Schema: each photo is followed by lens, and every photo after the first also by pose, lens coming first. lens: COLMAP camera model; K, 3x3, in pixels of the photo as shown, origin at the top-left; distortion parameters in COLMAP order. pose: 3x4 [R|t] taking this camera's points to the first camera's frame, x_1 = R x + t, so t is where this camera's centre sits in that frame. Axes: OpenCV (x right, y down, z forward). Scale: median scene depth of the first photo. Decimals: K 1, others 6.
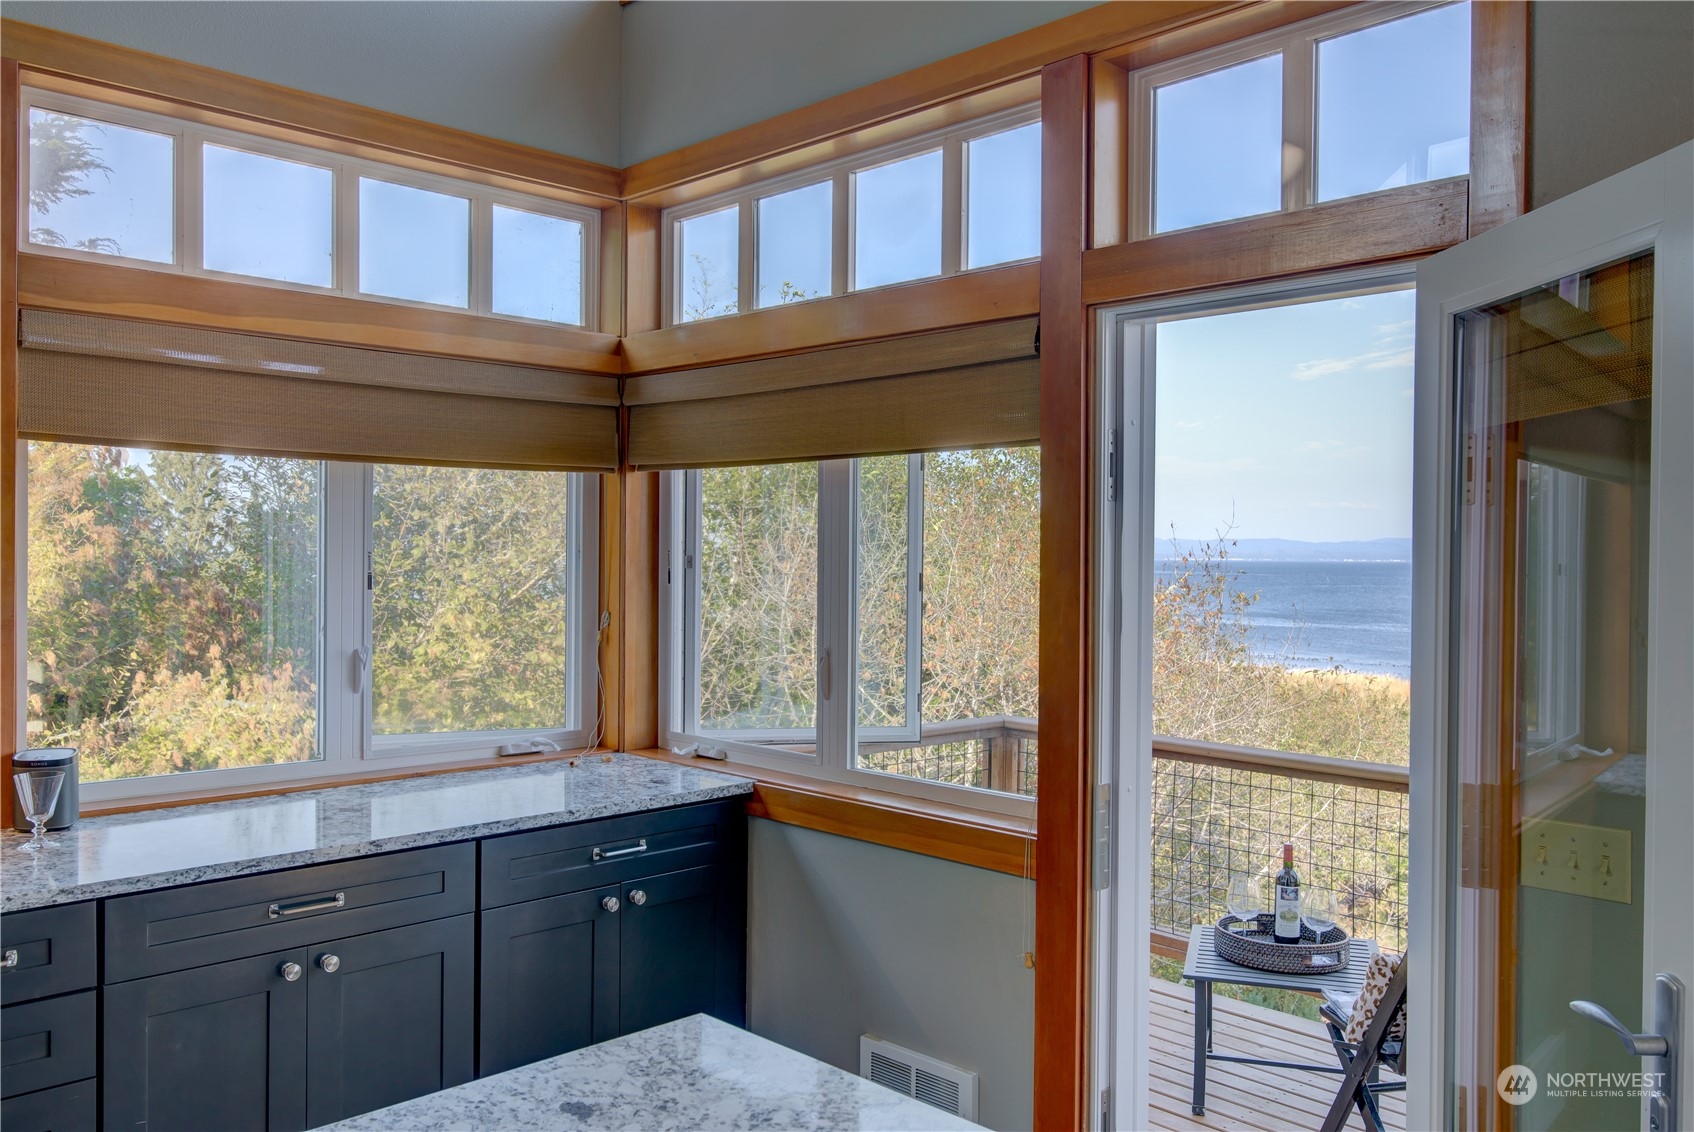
lens RADIAL K [[1330.5, 0, 854.3], [0, 1330.5, 561.8], [0, 0, 1]] dist [0.022700, -0.021859]
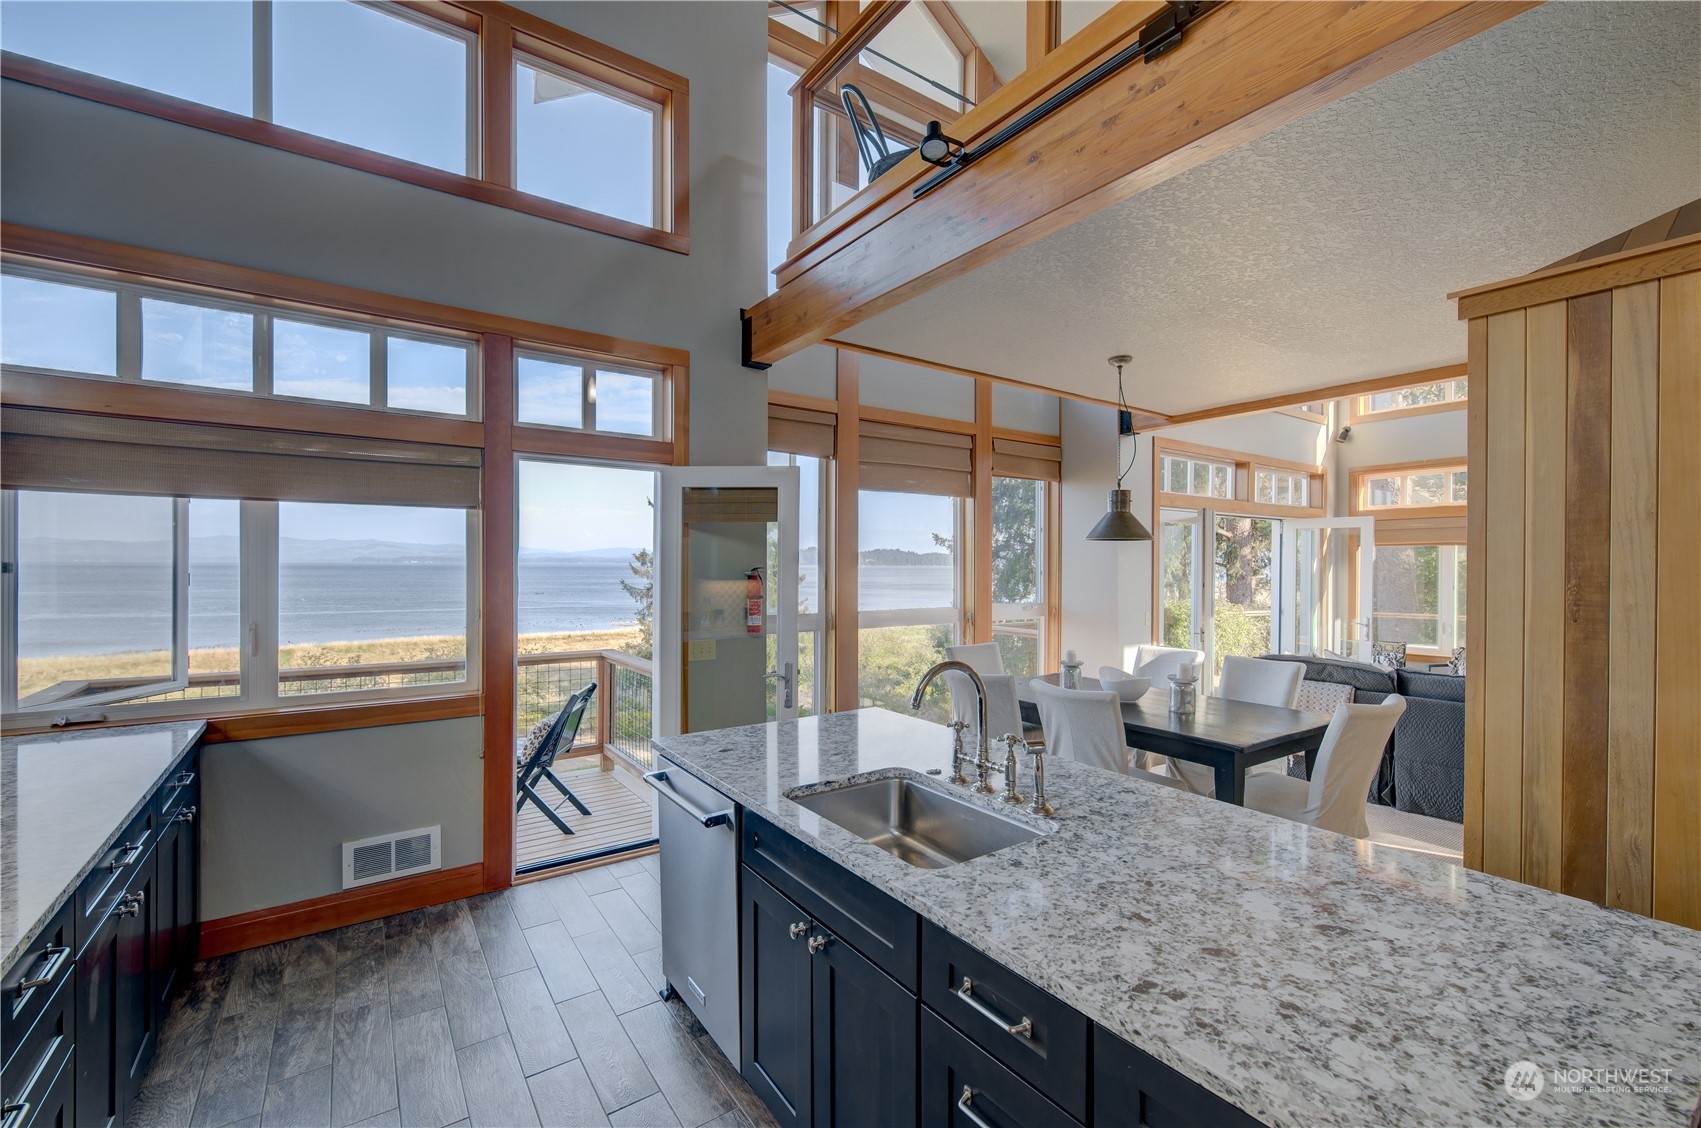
lens RADIAL K [[718.8, 0, 854.3], [0, 718.8, 565.8], [0, 0, 1]] dist [-0.001735, 0.000791]
pose [[0.159794, -0.010578, 0.987094, -0.797965], [0.000830, 0.999944, 0.010581, -0.009320], [-0.987150, -0.000871, 0.159794, 0.209850]]
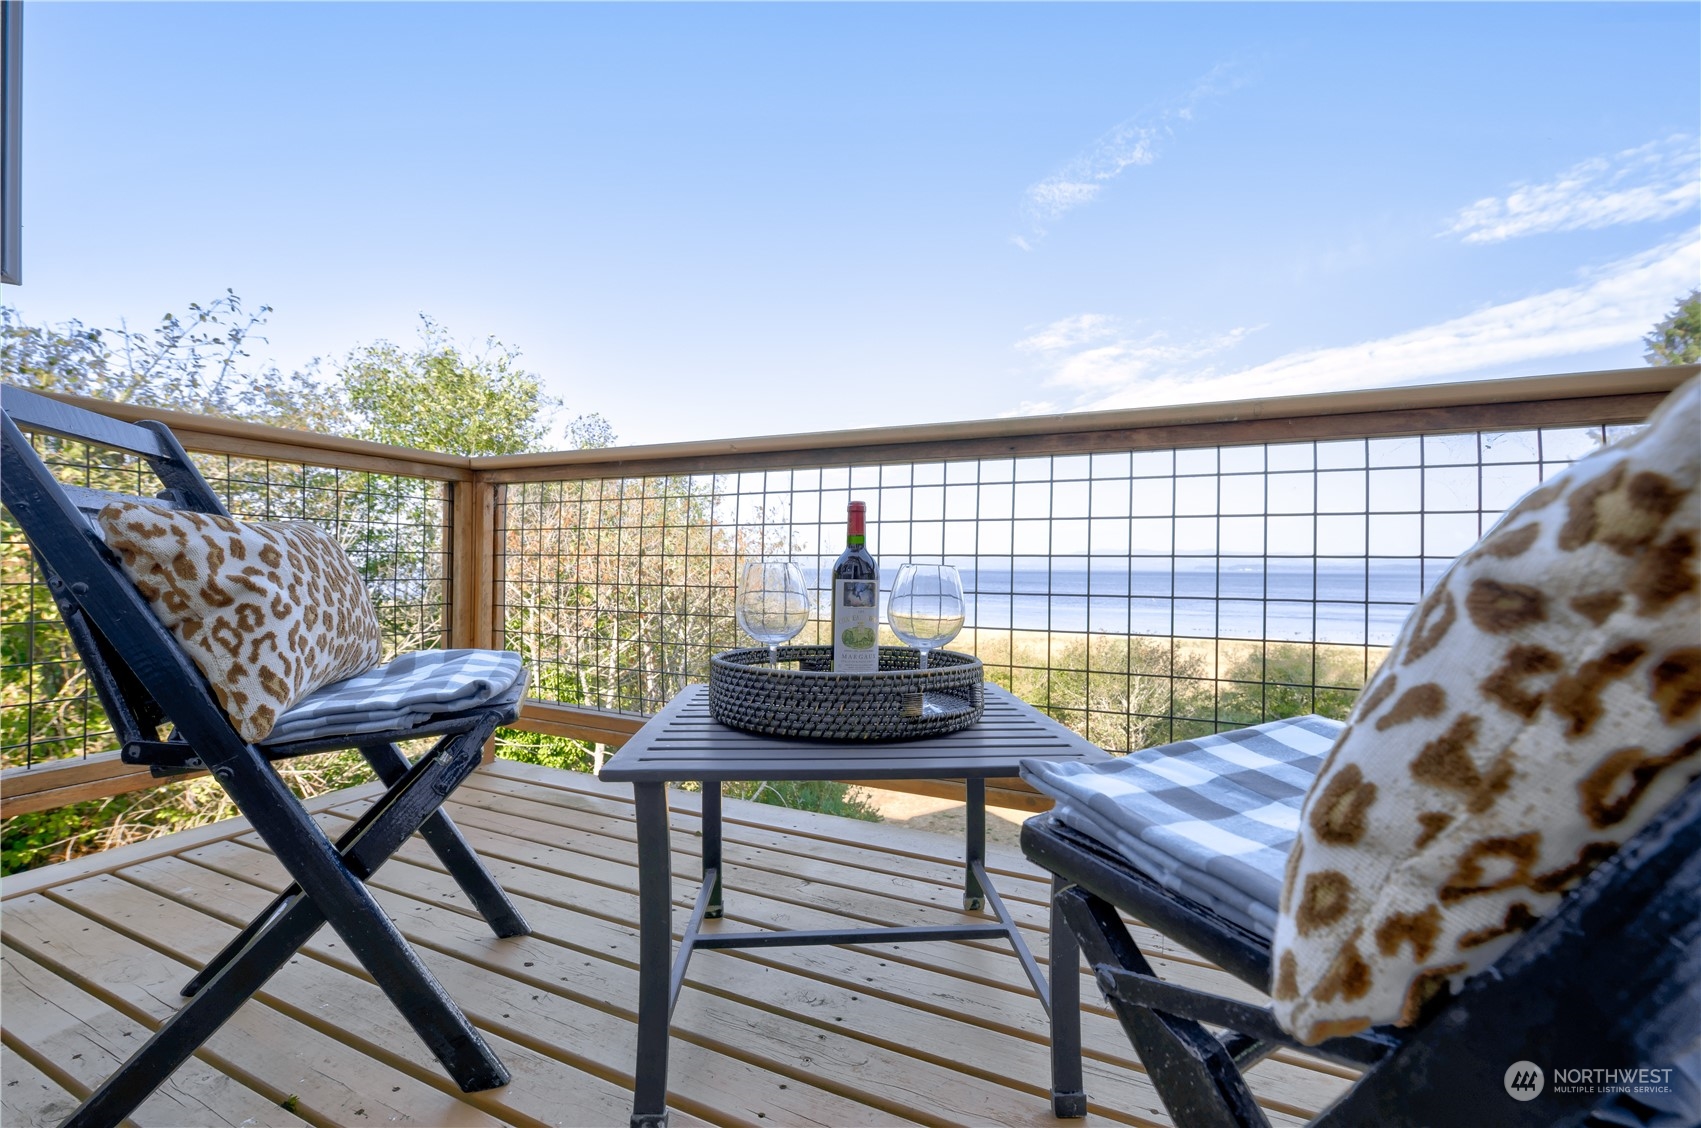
lens RADIAL K [[718.8, 0, 848.0], [0, 718.8, 571.5], [0, 0, 1]] dist [-0.001735, 0.000791]
pose [[0.938238, -0.005436, 0.345947, 0.284381], [0.003741, 0.999978, 0.005565, 0.299276], [-0.345969, -0.003927, 0.938238, 0.932420]]
